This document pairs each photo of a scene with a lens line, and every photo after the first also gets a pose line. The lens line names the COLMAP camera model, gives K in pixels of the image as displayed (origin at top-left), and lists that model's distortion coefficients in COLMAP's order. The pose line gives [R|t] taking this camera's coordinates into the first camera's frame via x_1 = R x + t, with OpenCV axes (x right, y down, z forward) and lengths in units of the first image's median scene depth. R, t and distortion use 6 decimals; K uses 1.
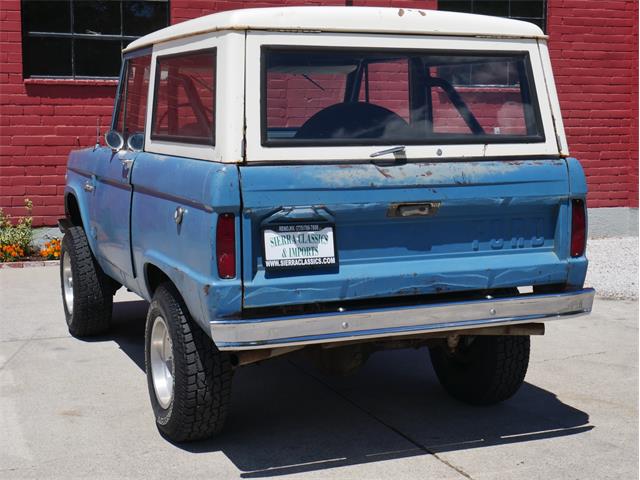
lens RADIAL K [[1046.1, 0, 320.0], [0, 1046.1, 240.0], [0, 0, 1]] dist [0.015075, -0.018380]
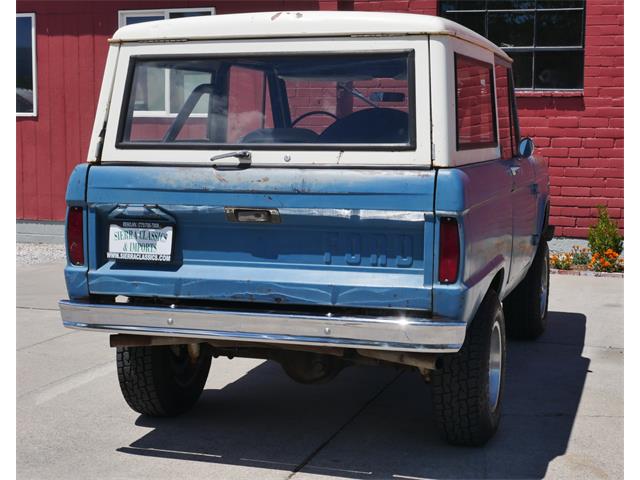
lens RADIAL K [[1046.1, 0, 320.0], [0, 1046.1, 240.0], [0, 0, 1]] dist [0.015075, -0.018380]
pose [[0.762026, 0.071918, -0.643540, 0.780425], [-0.081231, 0.996580, 0.015184, -0.026336], [0.642431, 0.040705, 0.765262, 0.288872]]
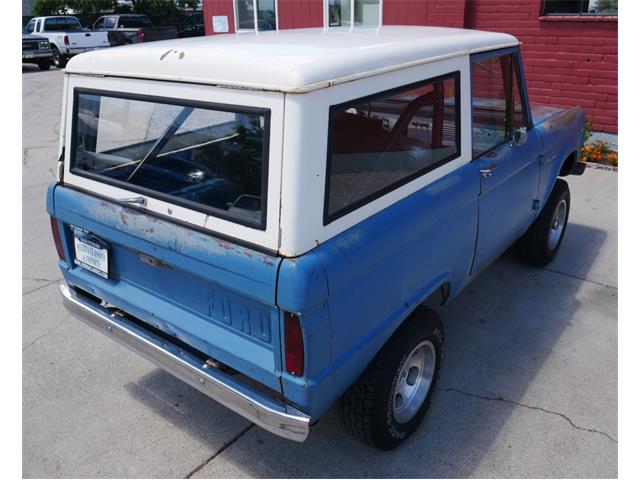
lens RADIAL K [[540.0, 0, 318.6], [0, 540.0, 229.0], [0, 0, 1]] dist [-0.004058, -0.001285]
pose [[0.488281, 0.319845, -0.811961, 0.600871], [-0.073133, 0.942140, 0.327146, -0.245628], [0.869617, -0.100358, 0.483420, 0.895953]]
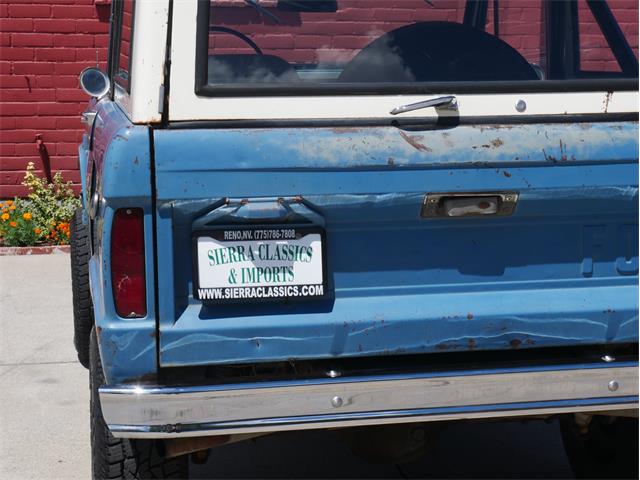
lens RADIAL K [[1307.2, 0, 320.0], [0, 1307.2, 240.0], [0, 0, 1]] dist [0.068455, 0.204291]
pose [[0.979724, 0.025844, -0.198677, 0.154135], [-0.020592, 0.999383, 0.028453, -0.028917], [0.199290, -0.023785, 0.979652, 0.273669]]
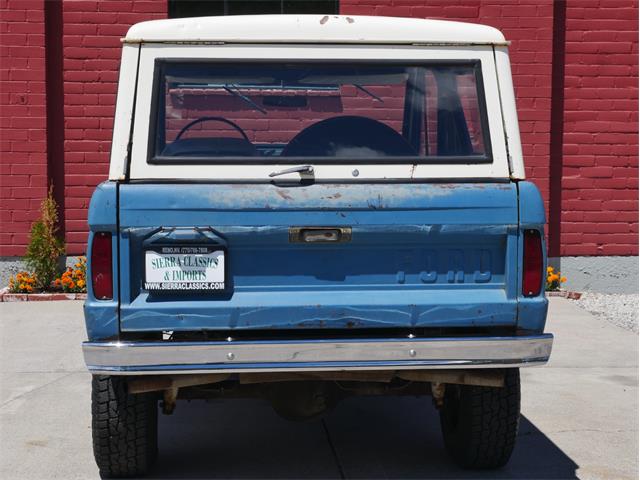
lens RADIAL K [[1351.0, 0, 320.0], [0, 1351.0, 240.0], [0, 0, 1]] dist [0.073115, 0.179815]
pose [[0.954143, 0.027825, -0.298056, 0.444654], [-0.038810, 0.998766, -0.031000, 0.012114], [0.296826, 0.041146, 0.954045, -0.127022]]
